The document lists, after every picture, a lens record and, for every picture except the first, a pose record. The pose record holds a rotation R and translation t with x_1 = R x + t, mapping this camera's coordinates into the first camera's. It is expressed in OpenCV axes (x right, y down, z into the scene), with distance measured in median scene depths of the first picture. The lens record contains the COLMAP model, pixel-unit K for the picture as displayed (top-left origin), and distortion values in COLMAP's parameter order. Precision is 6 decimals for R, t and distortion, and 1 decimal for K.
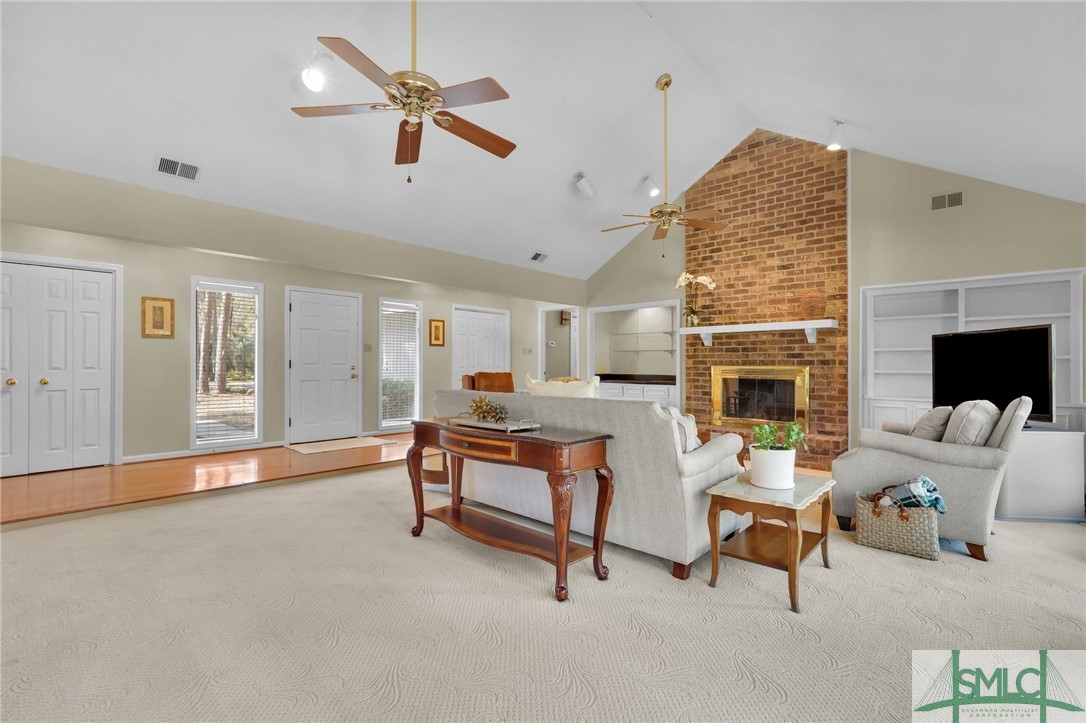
lens RADIAL K [[479.7, 0, 545.4], [0, 479.7, 362.1], [0, 0, 1]] dist [-0.019337, 0.009480]
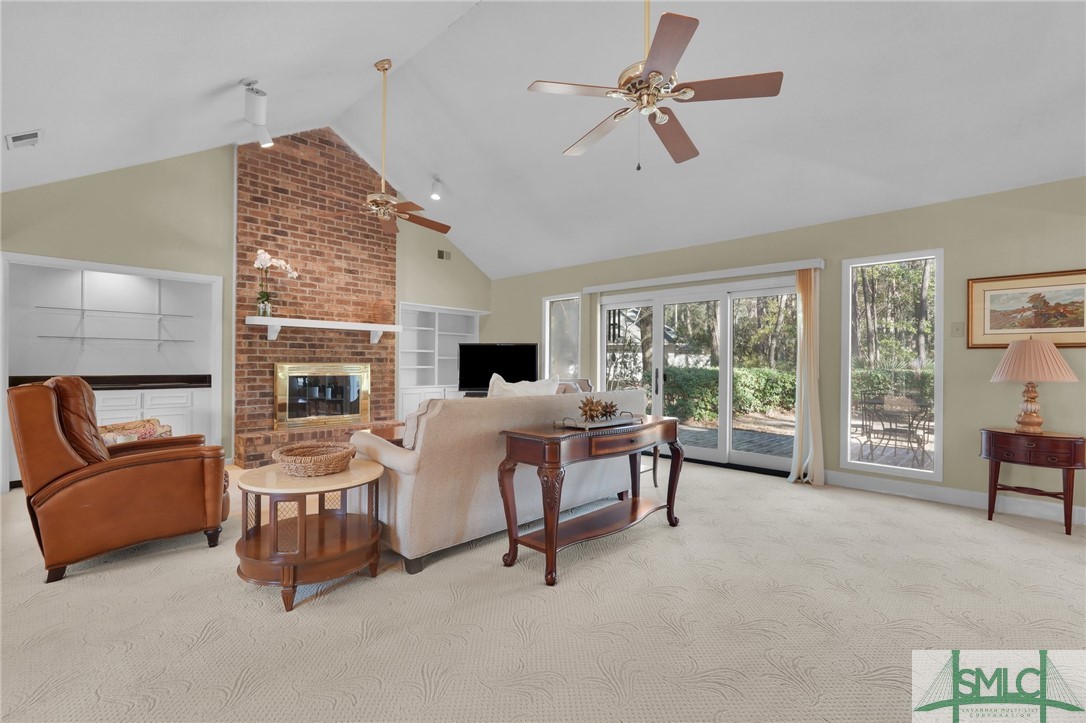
lens RADIAL K [[479.7, 0, 545.4], [0, 479.7, 362.1], [0, 0, 1]] dist [-0.019337, 0.009480]
pose [[0.016032, -0.001772, 0.999870, -0.560386], [-0.015072, 0.999884, 0.002013, -0.002680], [-0.999758, -0.015103, 0.016004, 0.524701]]
